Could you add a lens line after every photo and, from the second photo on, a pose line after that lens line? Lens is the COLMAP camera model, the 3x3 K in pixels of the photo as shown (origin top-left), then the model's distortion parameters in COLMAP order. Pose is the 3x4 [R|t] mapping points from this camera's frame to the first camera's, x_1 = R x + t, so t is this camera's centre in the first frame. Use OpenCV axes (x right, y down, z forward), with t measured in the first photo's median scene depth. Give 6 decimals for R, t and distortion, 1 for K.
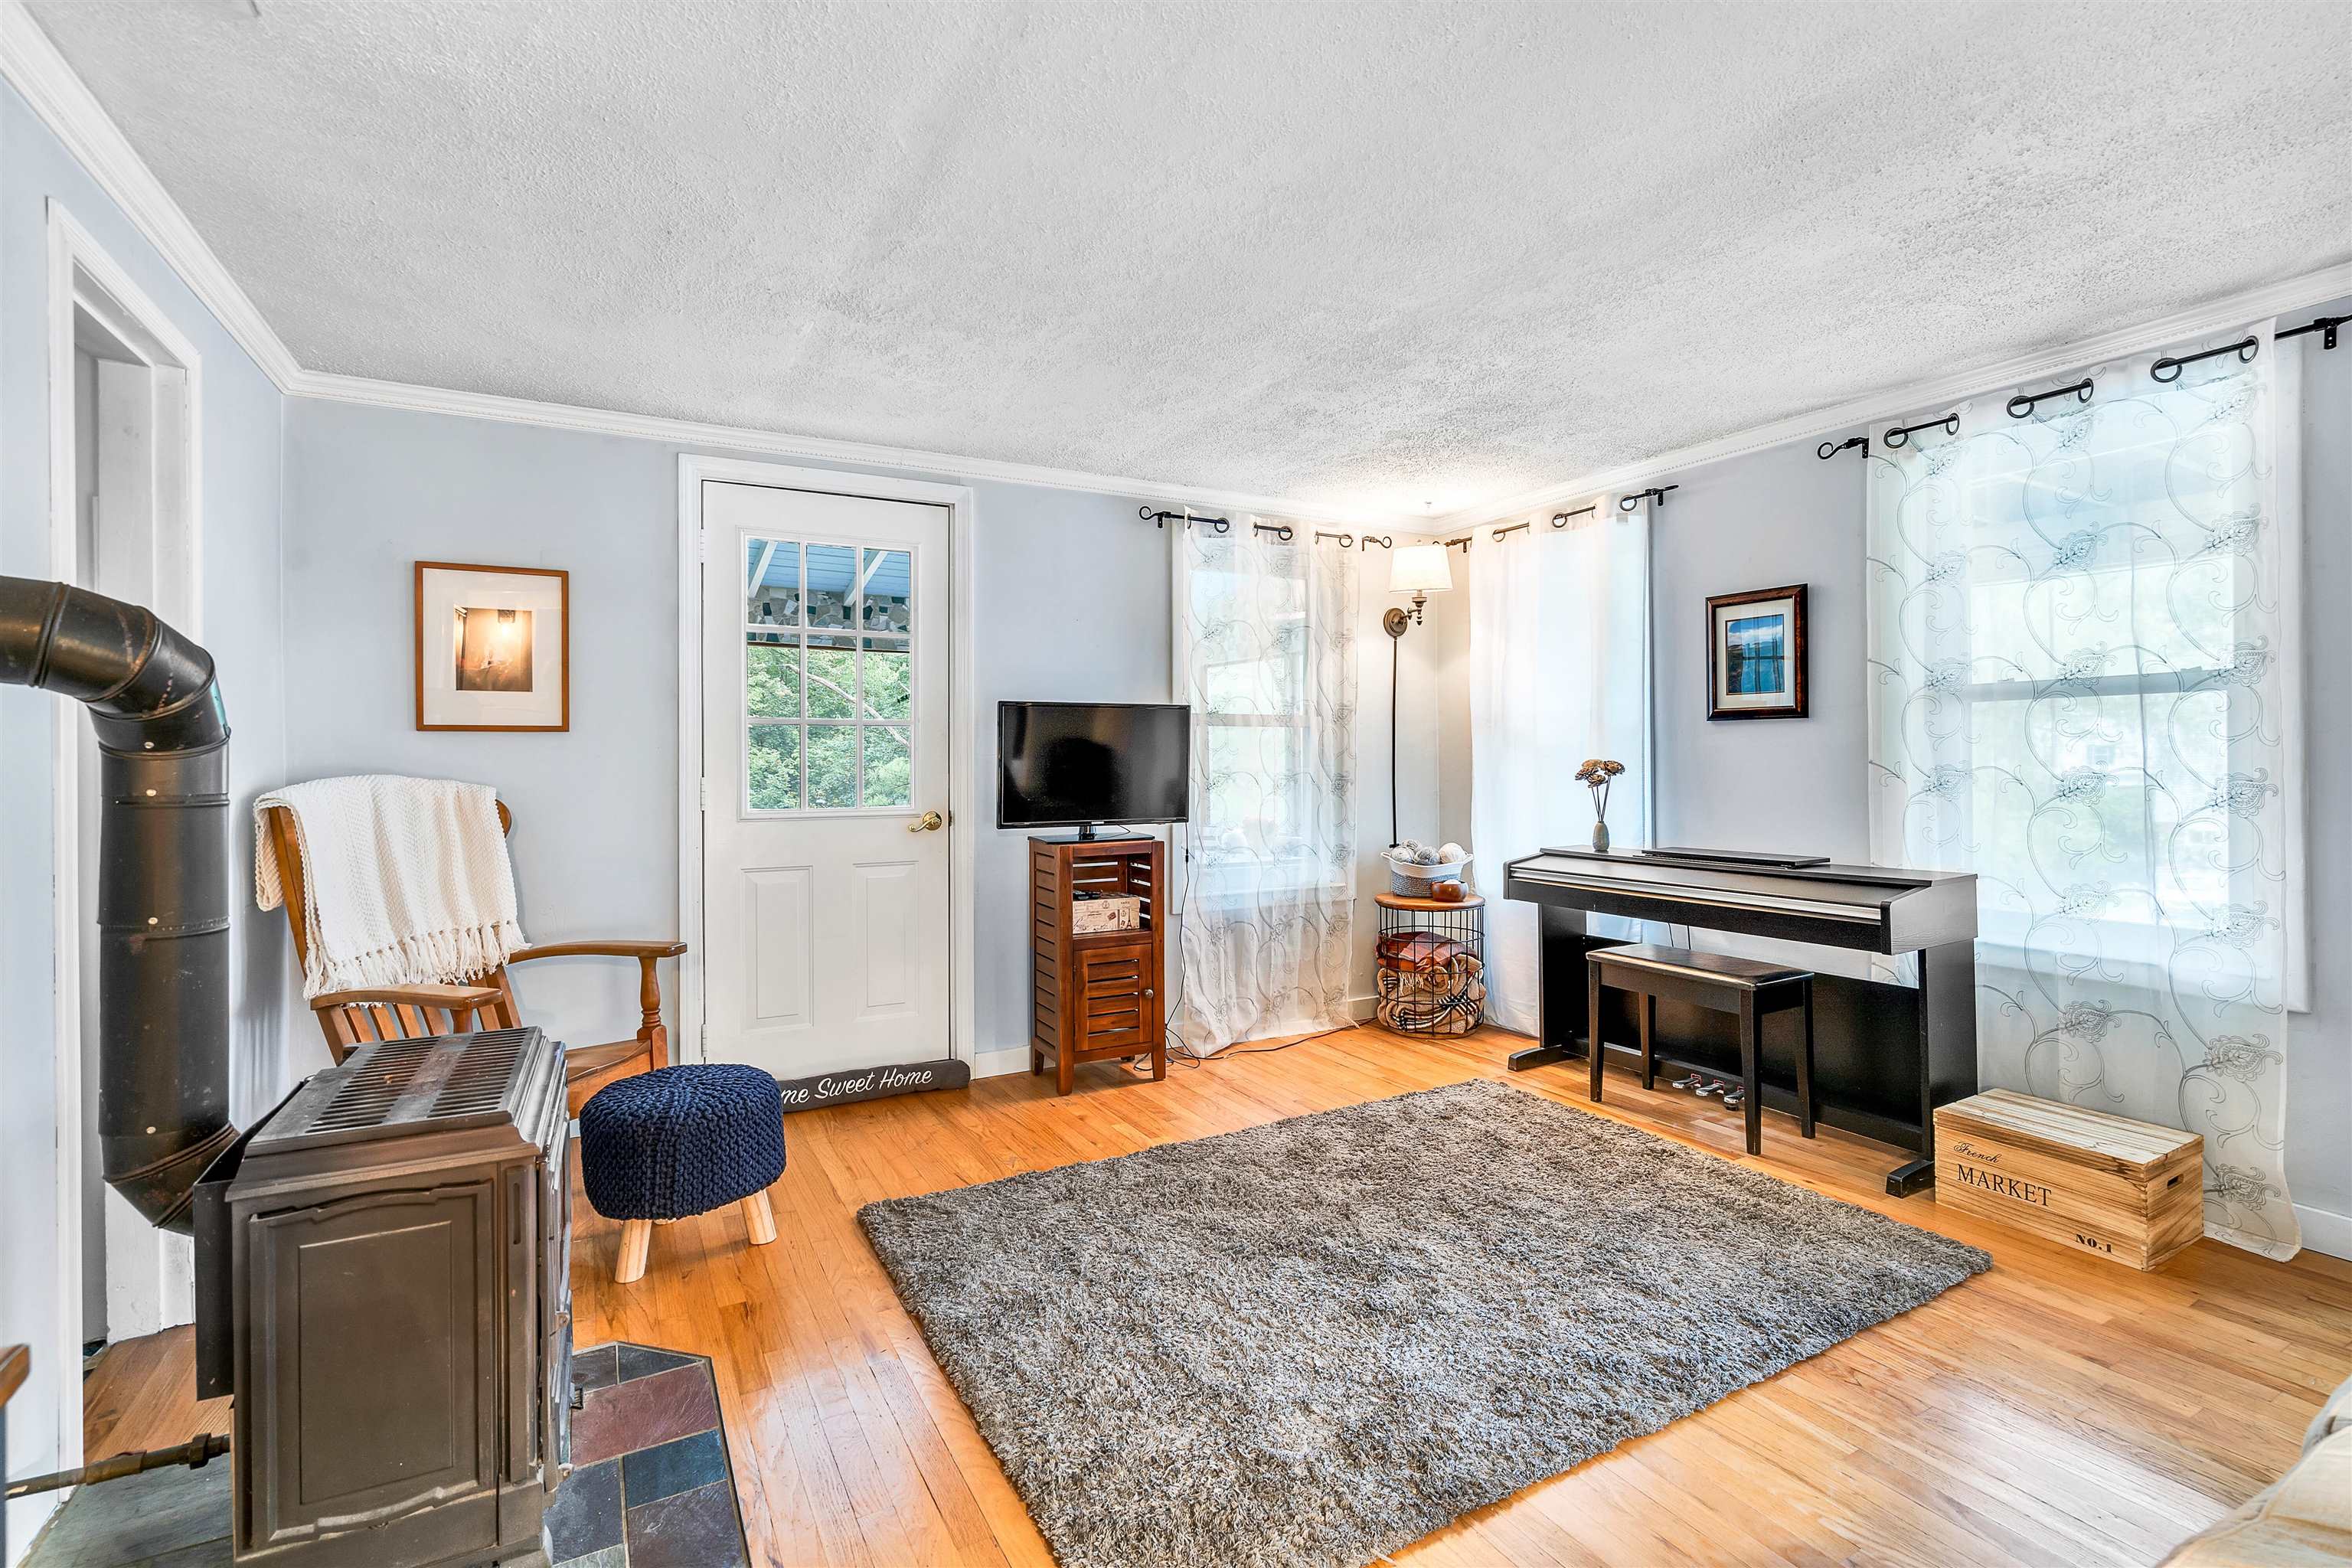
lens RADIAL K [[1091.9, 0, 1169.5], [0, 1091.9, 762.5], [0, 0, 1]] dist [-0.001397, 0.001740]
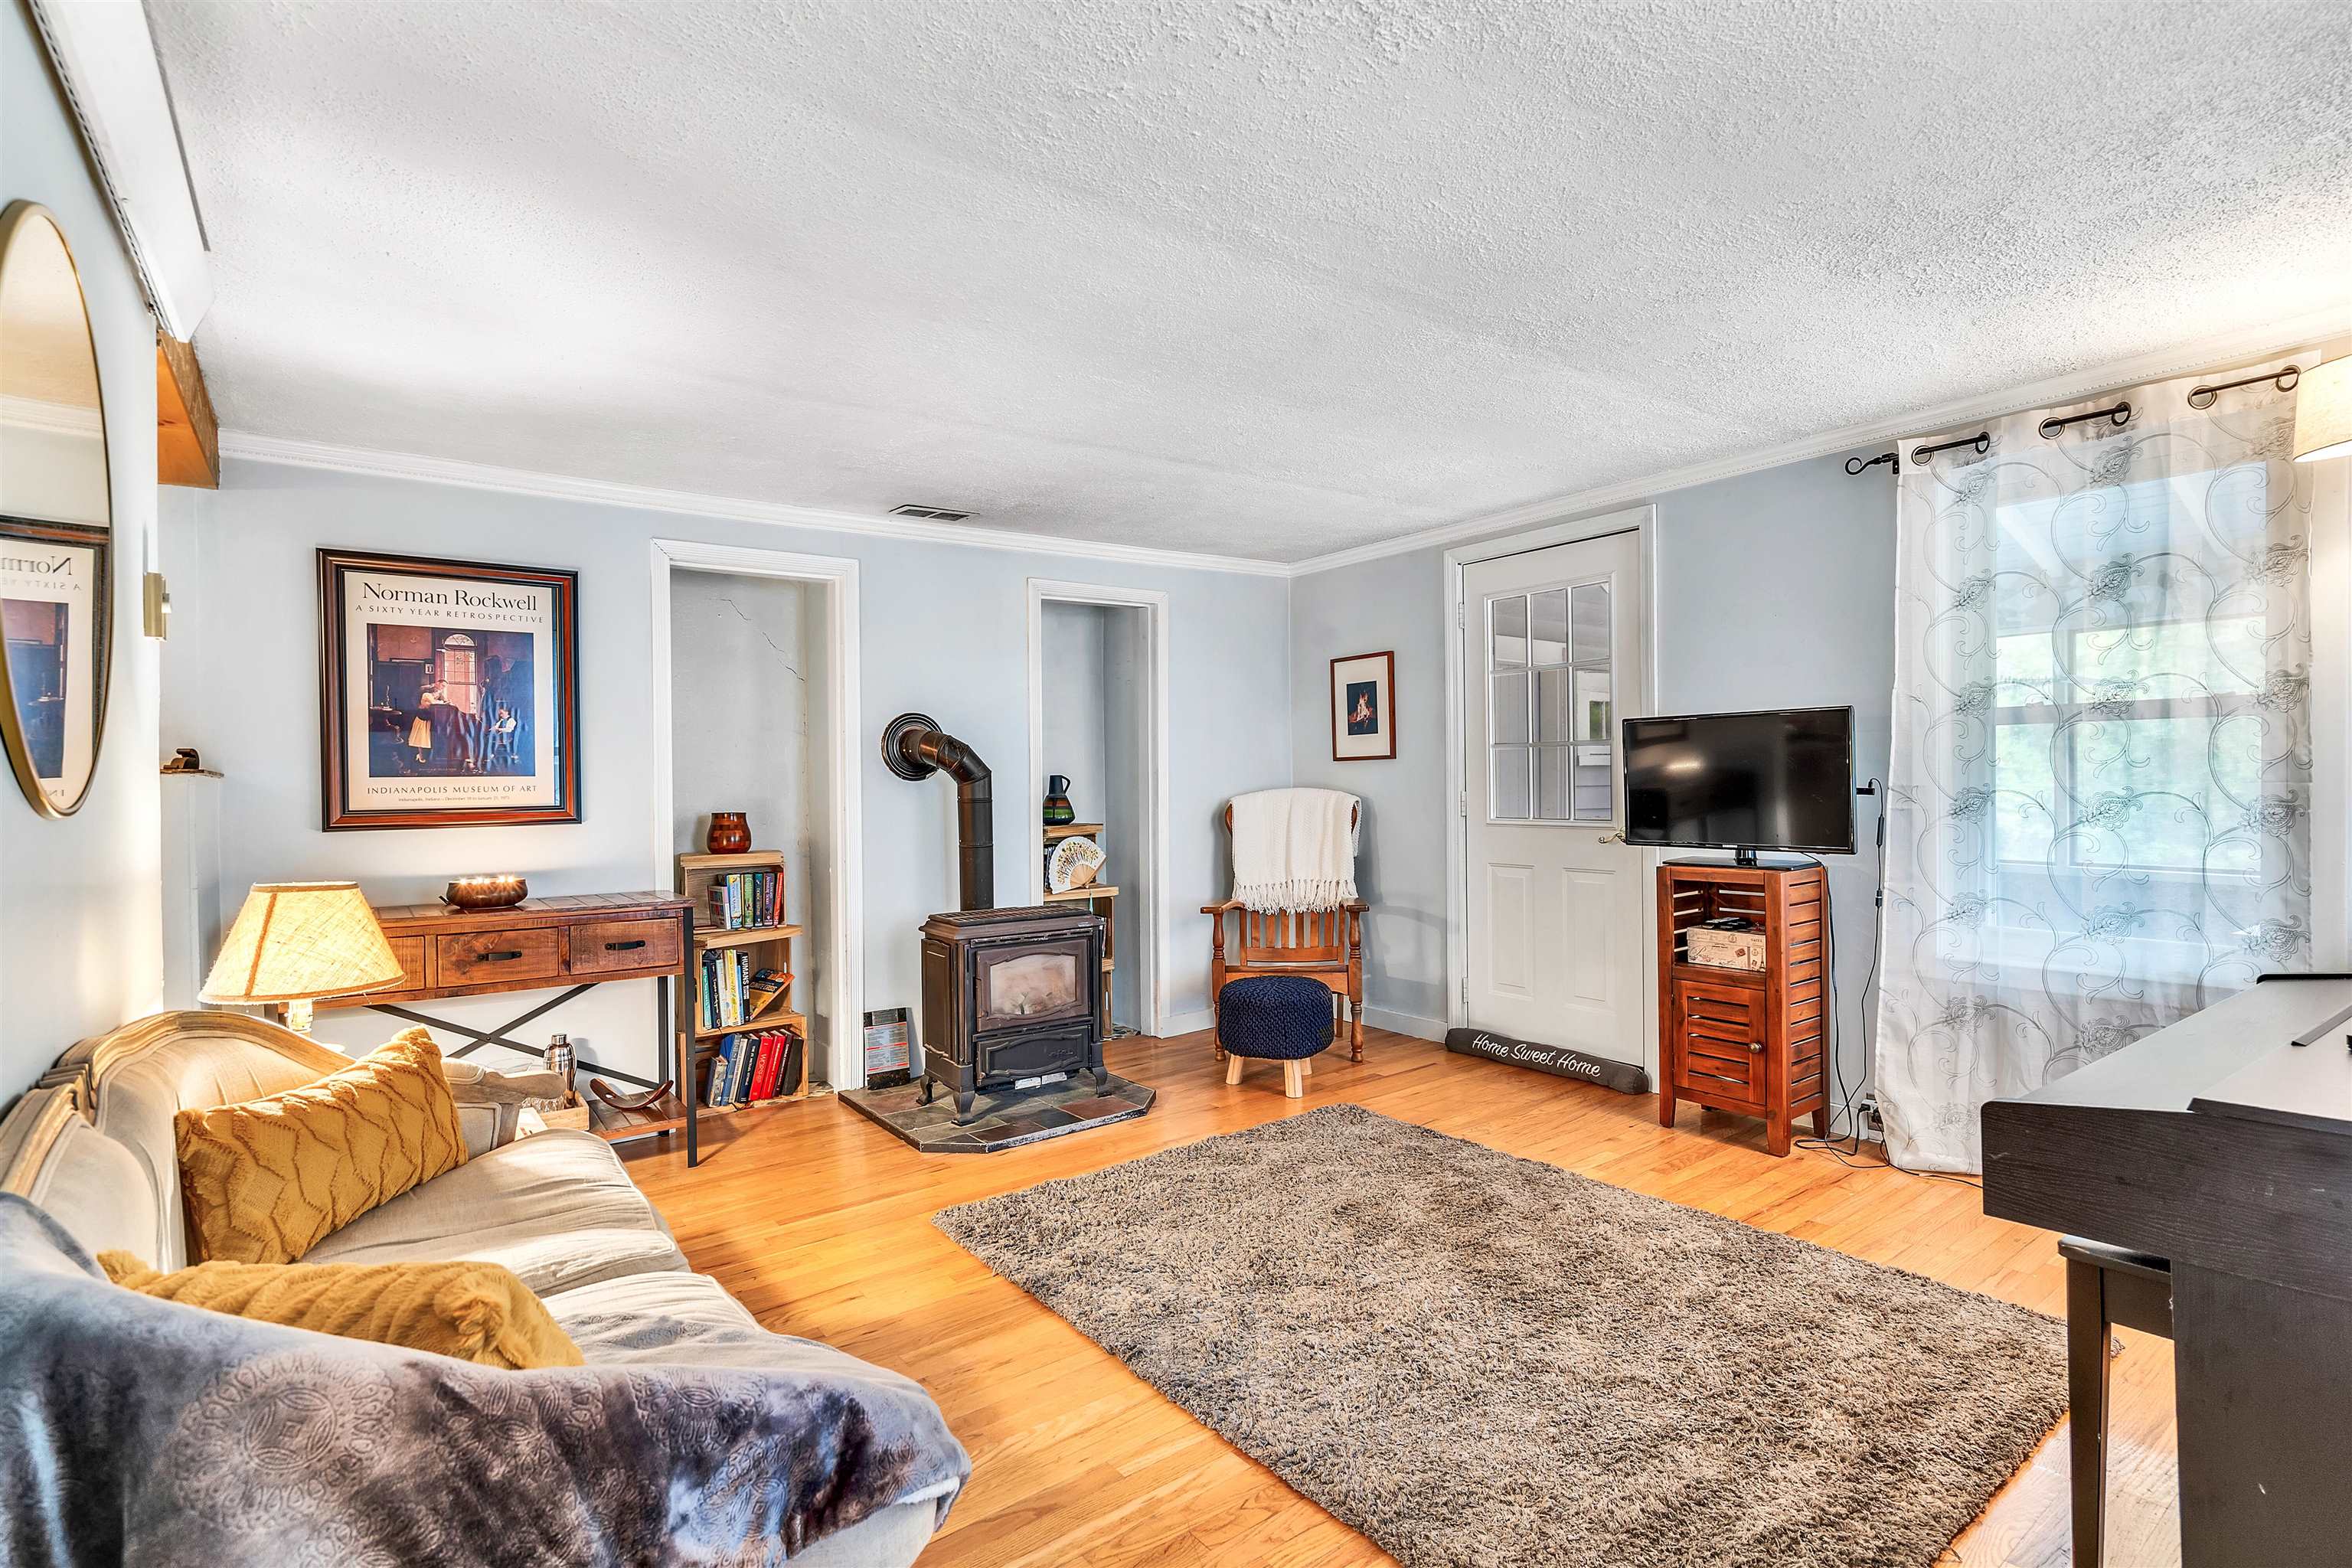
lens RADIAL K [[1091.9, 0, 1181.2], [0, 1091.9, 787.4], [0, 0, 1]] dist [-0.001397, 0.001740]
pose [[0.150174, 0.009348, -0.988615, 0.778100], [0.009965, 0.999890, 0.010969, -0.007667], [0.988609, -0.011499, 0.150065, 0.436455]]
